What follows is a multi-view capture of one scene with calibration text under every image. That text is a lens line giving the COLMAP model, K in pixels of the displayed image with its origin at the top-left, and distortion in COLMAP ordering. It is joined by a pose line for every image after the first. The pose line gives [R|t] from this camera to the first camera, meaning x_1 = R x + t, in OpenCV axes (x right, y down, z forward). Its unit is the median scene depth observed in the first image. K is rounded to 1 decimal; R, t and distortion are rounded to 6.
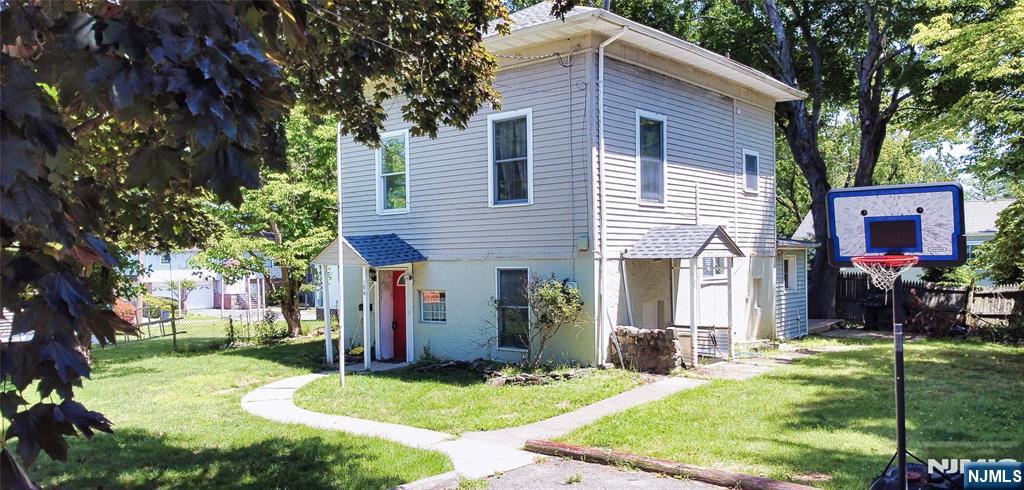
lens RADIAL K [[801.9, 0, 511.3], [0, 801.9, 279.3], [0, 0, 1]] dist [-0.005435, -0.002397]
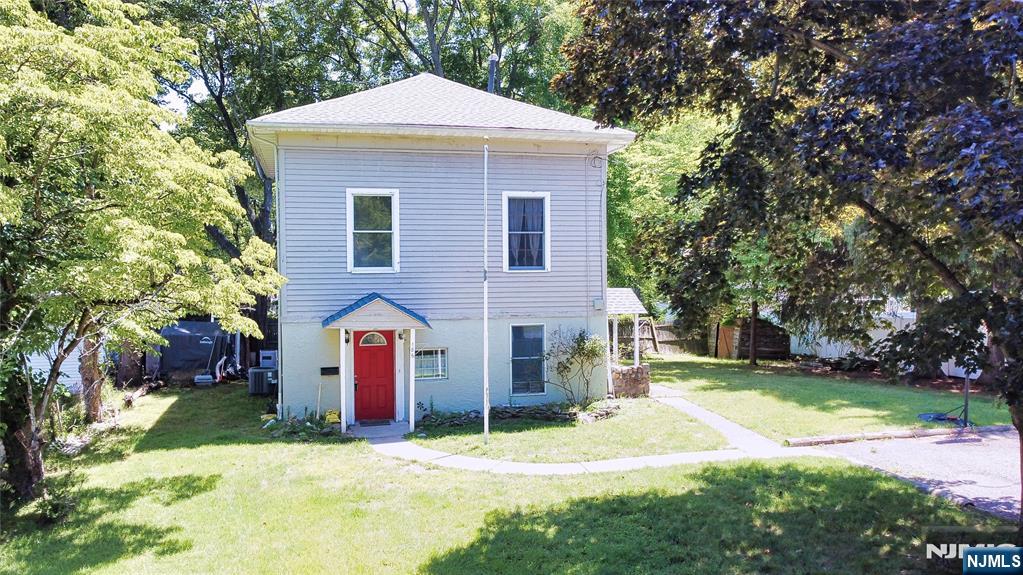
lens RADIAL K [[877.9, 0, 511.5], [0, 877.9, 287.5], [0, 0, 1]] dist [-0.003216, -0.001609]
pose [[0.573168, -0.009964, 0.819377, -1.078294], [0.020271, 0.999792, -0.002022, -0.067164], [-0.819187, 0.017769, 0.573251, 0.286187]]
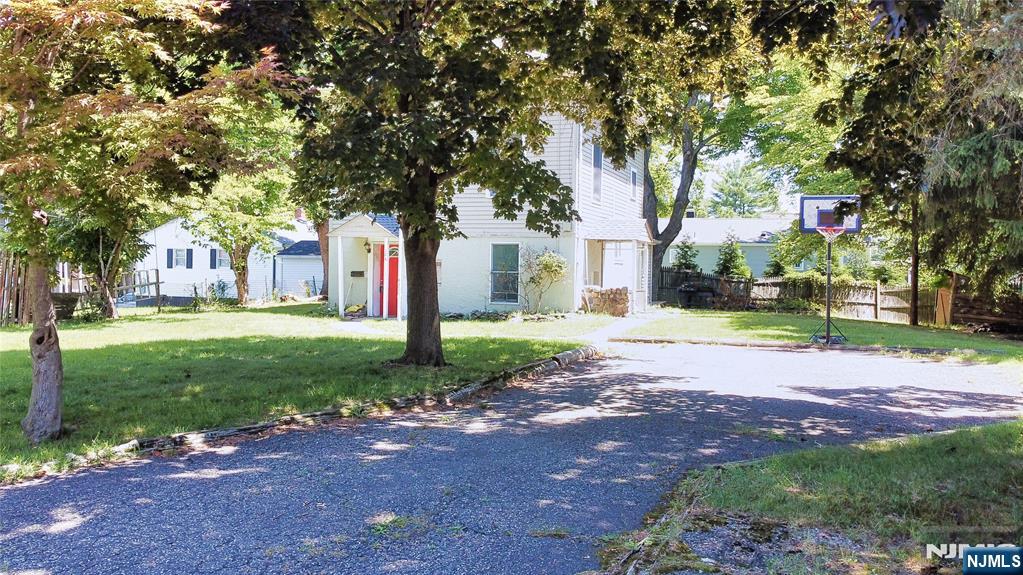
lens RADIAL K [[877.9, 0, 511.5], [0, 877.9, 287.5], [0, 0, 1]] dist [-0.003216, -0.001609]
pose [[0.937272, 0.023898, 0.347779, -0.513783], [-0.021463, 0.999711, -0.010851, 0.078214], [-0.347938, 0.002706, 0.937514, -0.409708]]
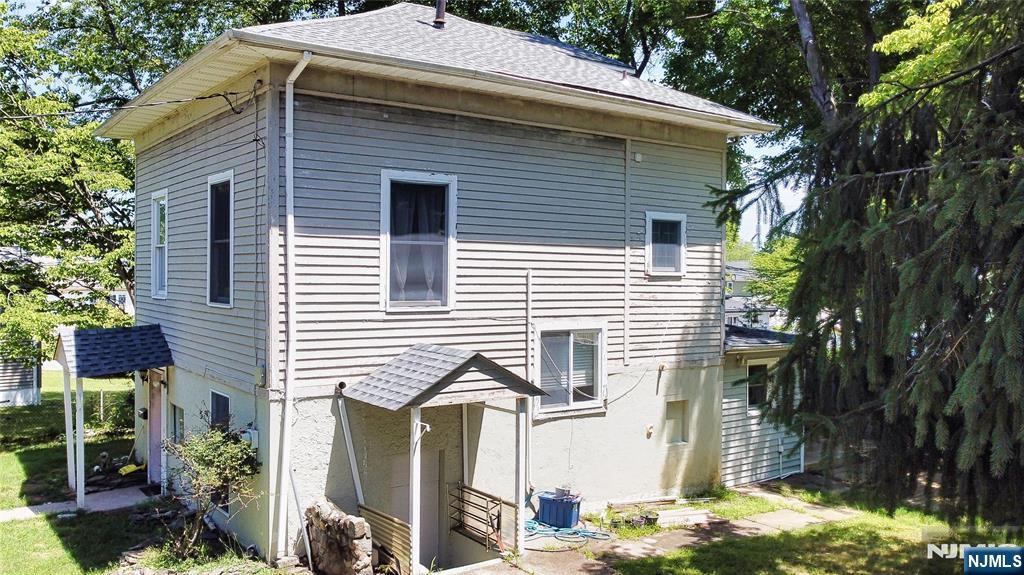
lens RADIAL K [[848.9, 0, 512.0], [0, 848.9, 287.5], [0, 0, 1]] dist [0.058495, 0.000678]
pose [[0.969467, 0.021966, -0.244237, 0.436031], [-0.025358, 0.999621, -0.010752, -0.108300], [0.243908, 0.016617, 0.969656, 0.337023]]
